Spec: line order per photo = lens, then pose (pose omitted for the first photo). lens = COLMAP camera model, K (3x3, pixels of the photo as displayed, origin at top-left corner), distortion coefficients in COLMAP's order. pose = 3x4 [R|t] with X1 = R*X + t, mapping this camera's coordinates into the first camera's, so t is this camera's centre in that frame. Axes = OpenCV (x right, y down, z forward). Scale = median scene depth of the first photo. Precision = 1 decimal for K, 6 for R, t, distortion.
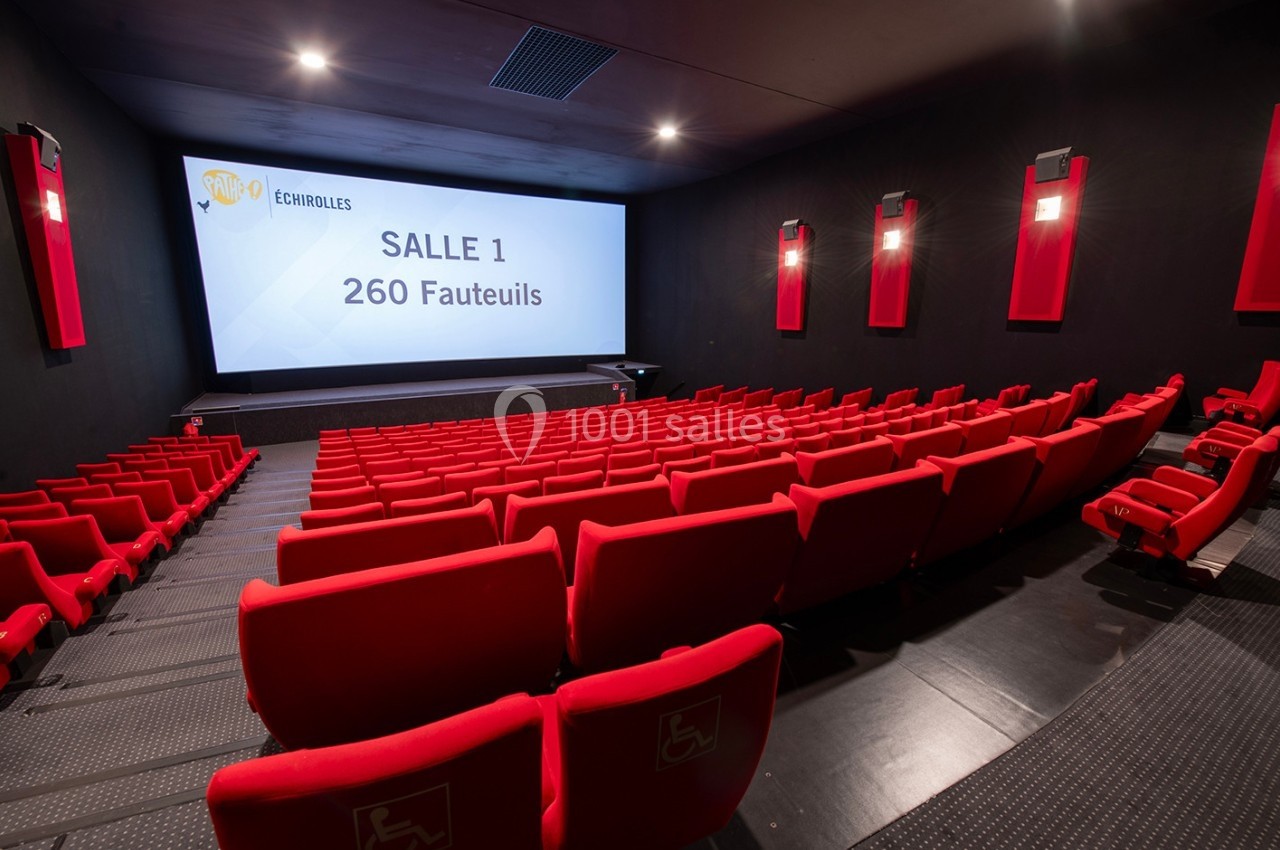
lens RADIAL K [[503.5, 0, 631.7], [0, 503.5, 432.7], [0, 0, 1]] dist [-0.020546, -0.000409]
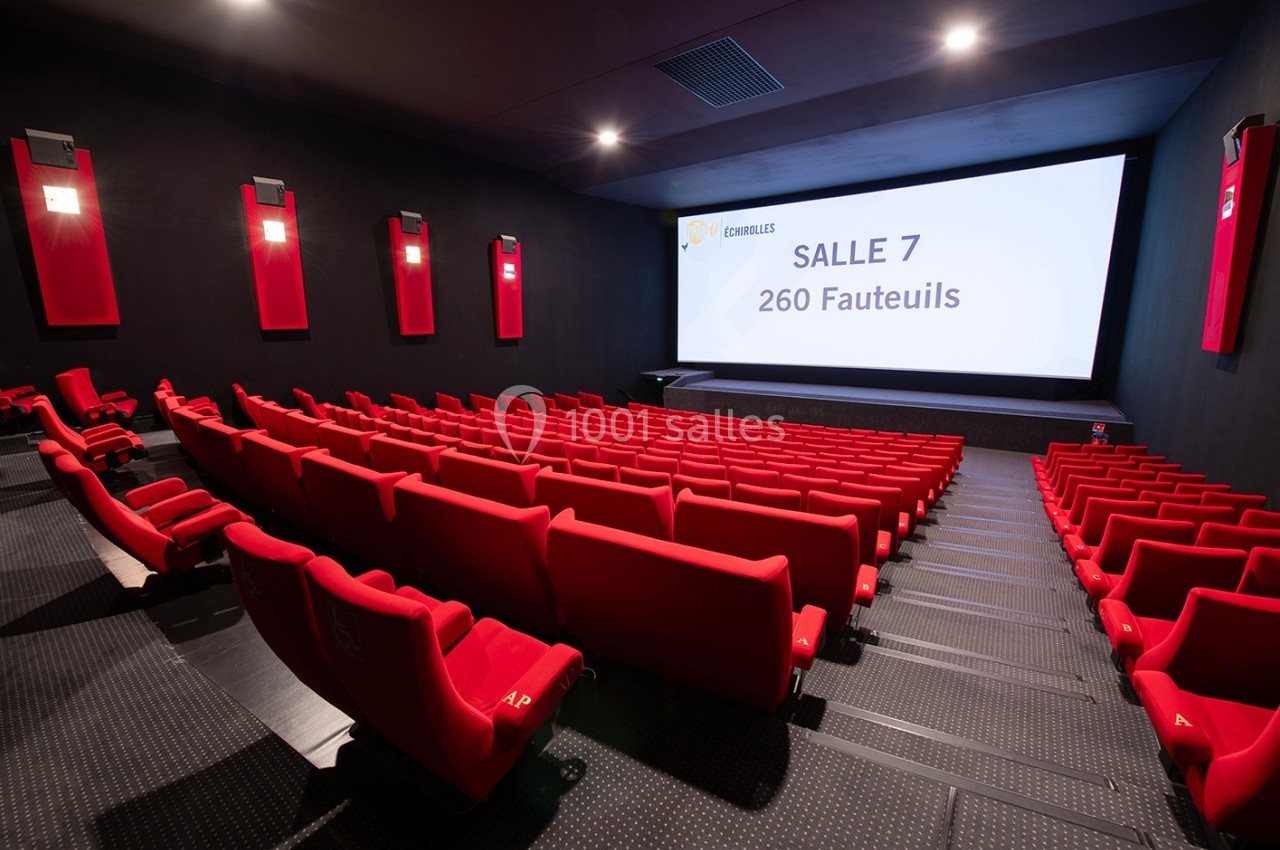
lens RADIAL K [[502.0, 0, 641.2], [0, 502.0, 420.4], [0, 0, 1]] dist [-0.027551, -0.000545]
pose [[0.409568, 0.167769, -0.896721, 0.394633], [-0.195010, 0.976325, 0.093593, -0.055608], [0.891193, 0.136537, 0.432588, 0.242630]]
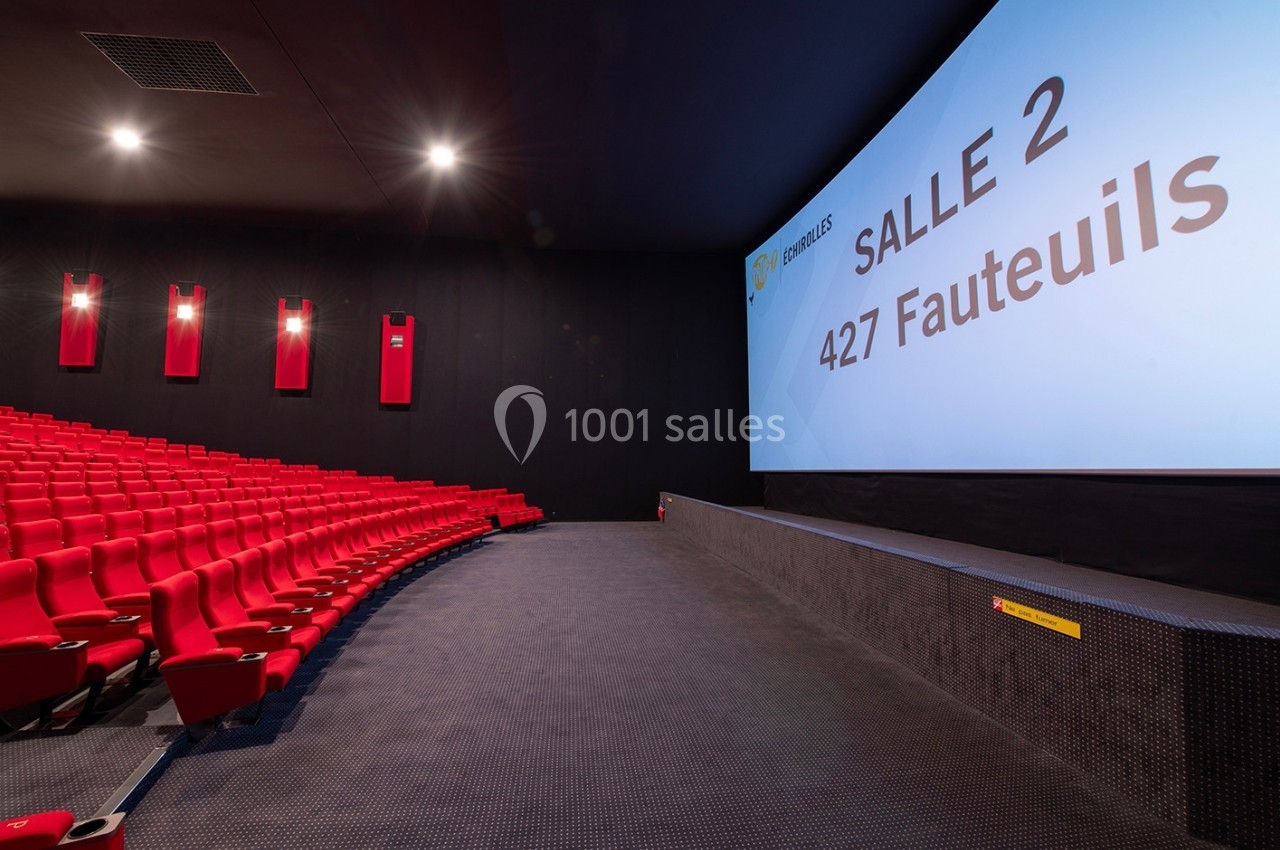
lens RADIAL K [[507.1, 0, 636.4], [0, 507.1, 440.2], [0, 0, 1]] dist [-0.016419, -0.002267]
pose [[-0.374980, -0.052650, -0.925537, 0.101180], [-0.203075, 0.978802, 0.026595, -0.132710], [0.904517, 0.197926, -0.377723, 0.960562]]
